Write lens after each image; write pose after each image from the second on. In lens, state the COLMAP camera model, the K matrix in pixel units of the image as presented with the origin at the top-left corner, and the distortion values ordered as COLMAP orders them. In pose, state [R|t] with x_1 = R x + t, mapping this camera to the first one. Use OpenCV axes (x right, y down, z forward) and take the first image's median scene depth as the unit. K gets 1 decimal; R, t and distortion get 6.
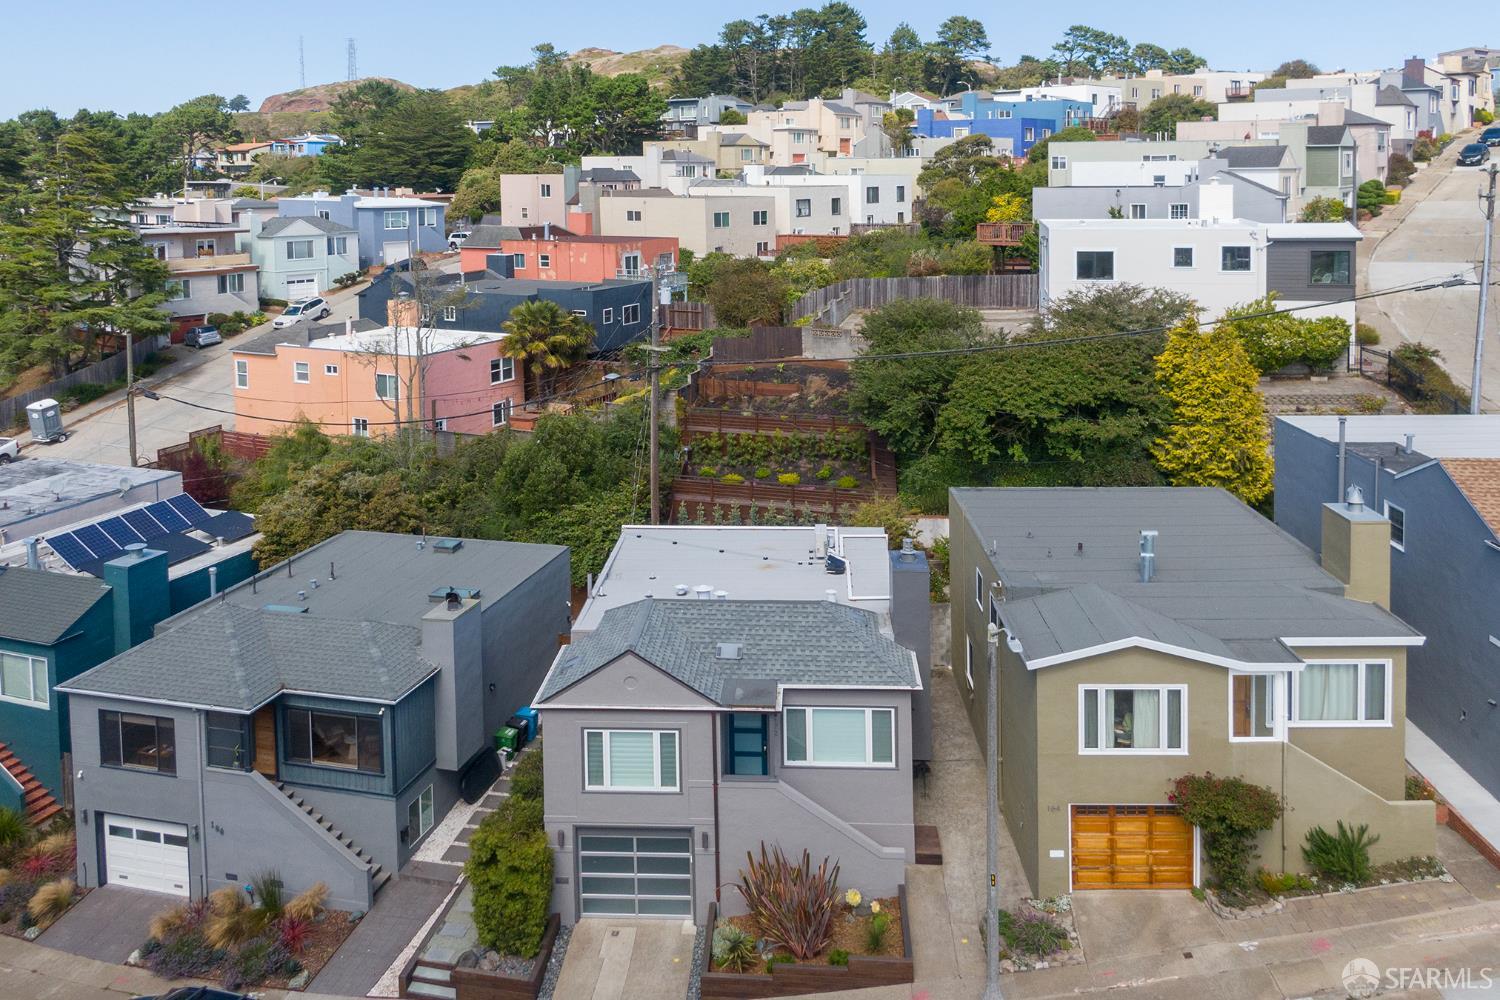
lens RADIAL K [[1408.0, 0, 742.6], [0, 1408.0, 378.4], [0, 0, 1]] dist [0.089466, -0.201078]
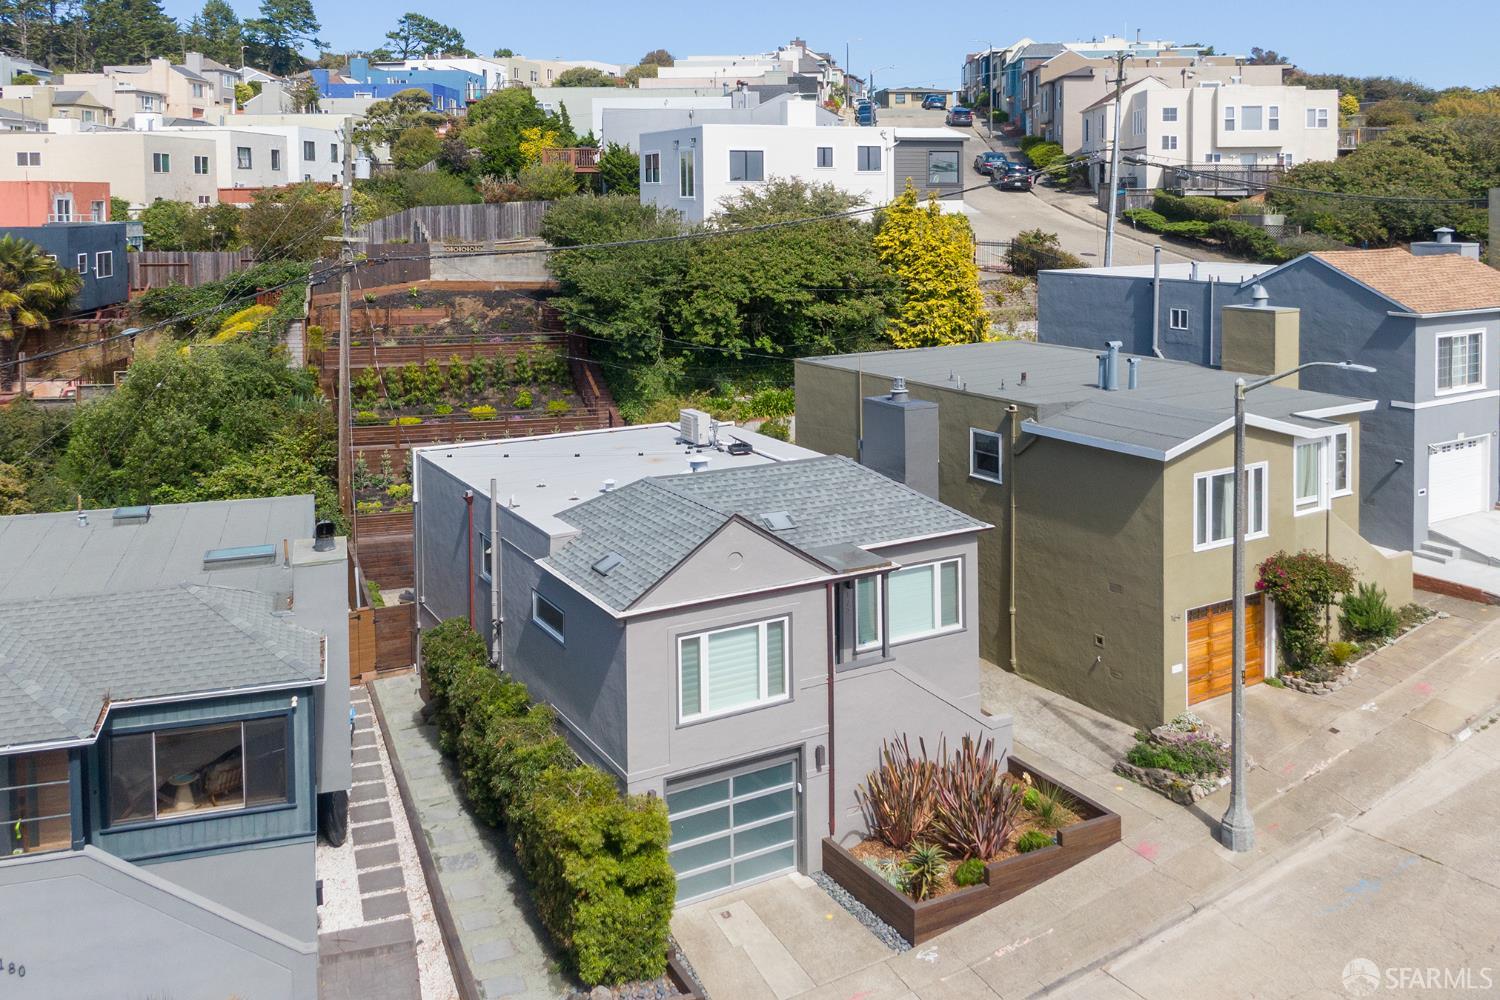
lens RADIAL K [[1408.0, 0, 742.6], [0, 1408.0, 378.4], [0, 0, 1]] dist [0.089466, -0.201078]
pose [[0.811700, -0.065169, 0.580427, -0.352351], [0.099694, 0.994631, -0.027741, 0.099590], [-0.575503, 0.080383, 0.813839, 0.274246]]
